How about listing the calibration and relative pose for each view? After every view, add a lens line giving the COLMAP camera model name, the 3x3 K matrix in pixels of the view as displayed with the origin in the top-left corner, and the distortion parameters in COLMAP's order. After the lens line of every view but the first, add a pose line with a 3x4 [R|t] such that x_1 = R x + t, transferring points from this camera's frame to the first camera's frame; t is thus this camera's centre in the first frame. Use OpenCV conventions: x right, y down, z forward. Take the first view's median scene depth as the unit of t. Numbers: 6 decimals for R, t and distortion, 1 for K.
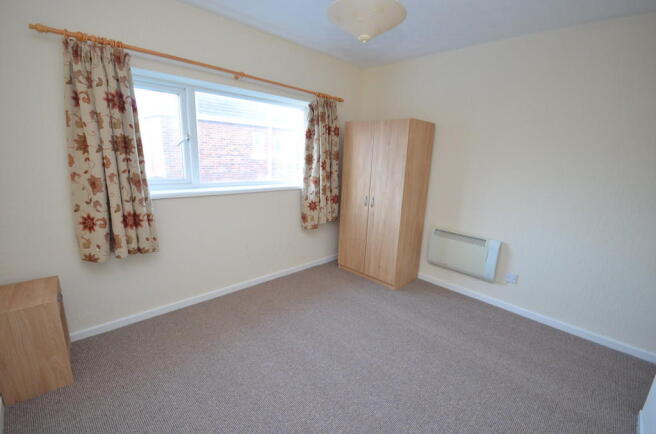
lens RADIAL K [[281.4, 0, 328.0], [0, 281.4, 217.0], [0, 0, 1]] dist [0.001949, -0.012625]
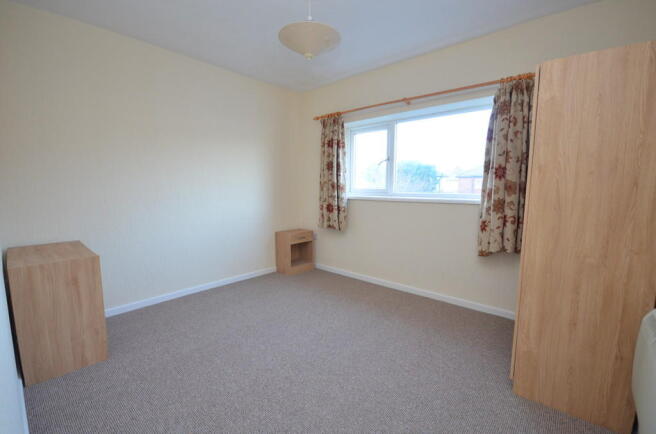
lens RADIAL K [[281.4, 0, 328.0], [0, 281.4, 217.0], [0, 0, 1]] dist [0.001949, -0.012625]
pose [[0.082152, 0.090457, -0.992506, 0.863516], [-0.195097, 0.978064, 0.072992, -0.045977], [0.977337, 0.187639, 0.097998, 0.642124]]
